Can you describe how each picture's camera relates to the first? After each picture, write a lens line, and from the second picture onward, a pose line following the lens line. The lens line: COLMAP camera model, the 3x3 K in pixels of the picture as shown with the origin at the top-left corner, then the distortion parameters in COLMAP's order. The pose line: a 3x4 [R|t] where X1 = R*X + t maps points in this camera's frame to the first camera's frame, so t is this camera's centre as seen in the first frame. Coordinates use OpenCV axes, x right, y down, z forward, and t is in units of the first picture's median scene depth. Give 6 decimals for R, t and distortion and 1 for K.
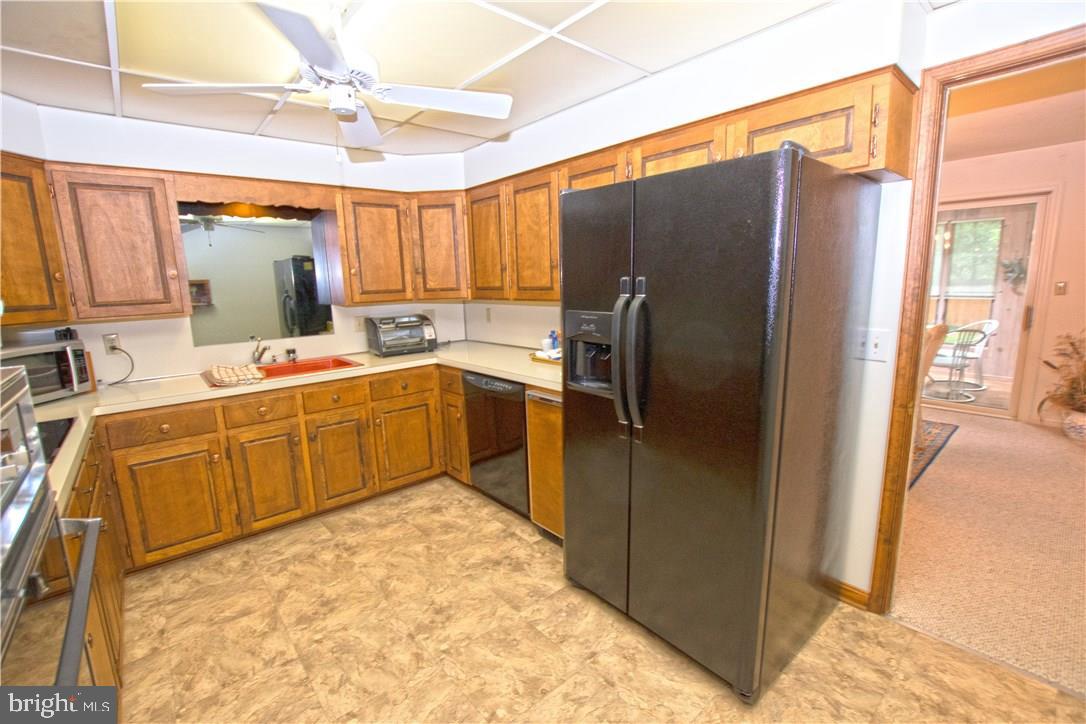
lens RADIAL K [[483.4, 0, 545.9], [0, 483.4, 361.9], [0, 0, 1]] dist [-0.021961, 0.003581]
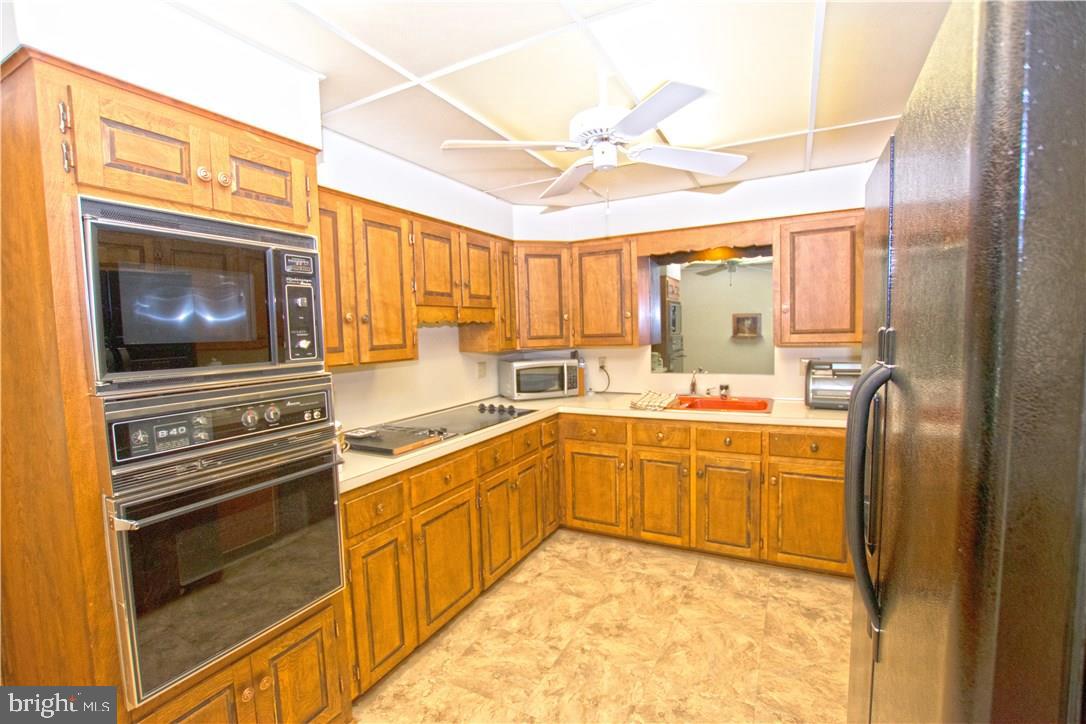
lens RADIAL K [[483.4, 0, 544.4], [0, 483.4, 365.1], [0, 0, 1]] dist [-0.021961, 0.003581]
pose [[0.374373, 0.090867, -0.922815, 0.329550], [-0.140031, 0.989314, 0.040607, -0.069968], [0.916644, 0.114021, 0.383097, 0.312624]]
